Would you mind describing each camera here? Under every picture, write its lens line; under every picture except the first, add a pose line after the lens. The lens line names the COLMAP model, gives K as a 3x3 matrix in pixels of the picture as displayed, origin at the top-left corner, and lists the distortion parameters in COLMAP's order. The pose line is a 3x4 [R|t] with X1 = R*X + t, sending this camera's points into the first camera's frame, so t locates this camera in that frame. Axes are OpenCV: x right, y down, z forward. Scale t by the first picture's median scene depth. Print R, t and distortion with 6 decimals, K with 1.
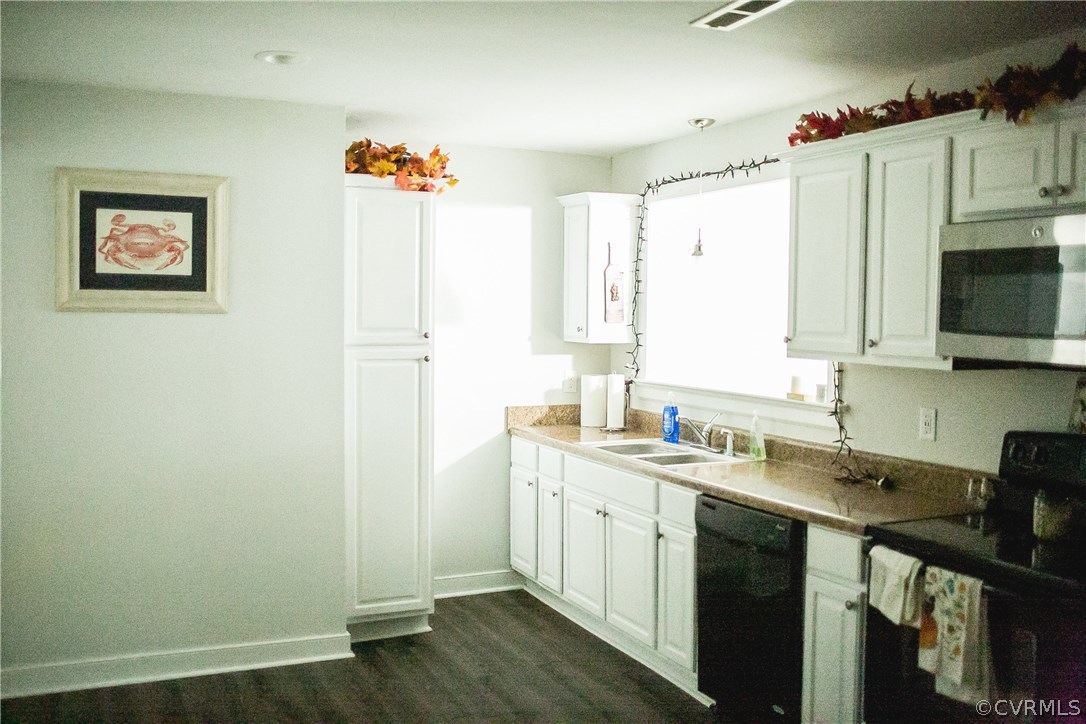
lens RADIAL K [[1035.0, 0, 543.0], [0, 1035.0, 362.0], [0, 0, 1]] dist [-0.080345, 0.002866]
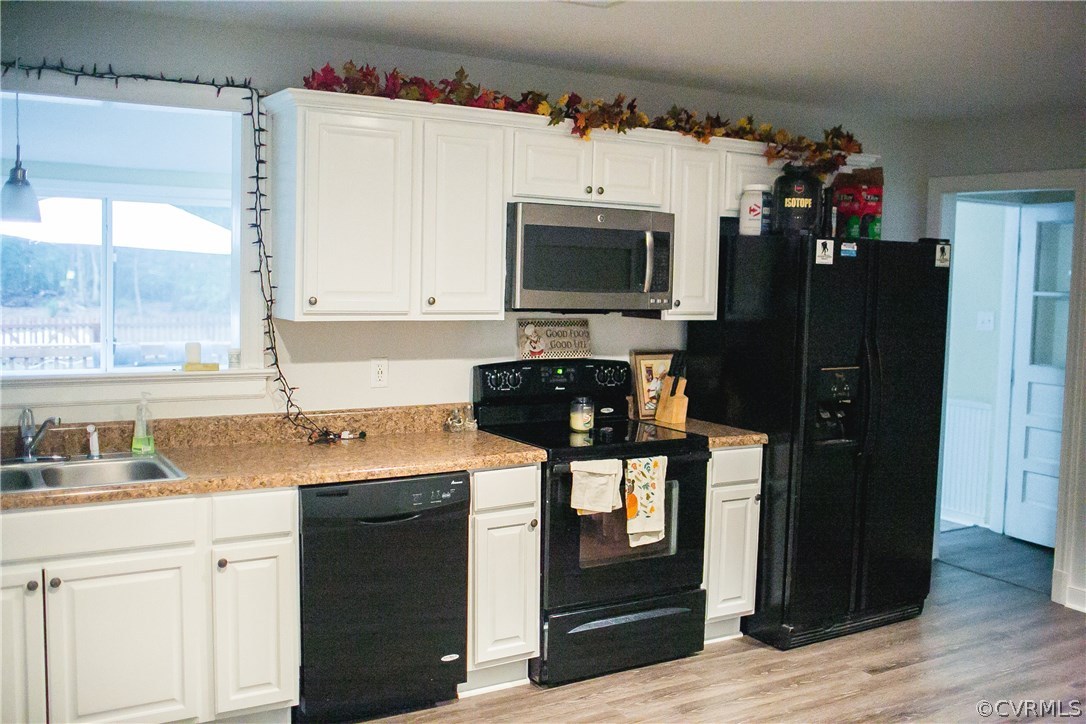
lens RADIAL K [[1035.0, 0, 543.0], [0, 1035.0, 362.0], [0, 0, 1]] dist [-0.080345, 0.002866]
pose [[-0.102600, -0.095104, 0.990166, -0.980555], [0.030405, 0.994654, 0.098686, -0.072343], [-0.994258, 0.040231, -0.099160, 1.250332]]
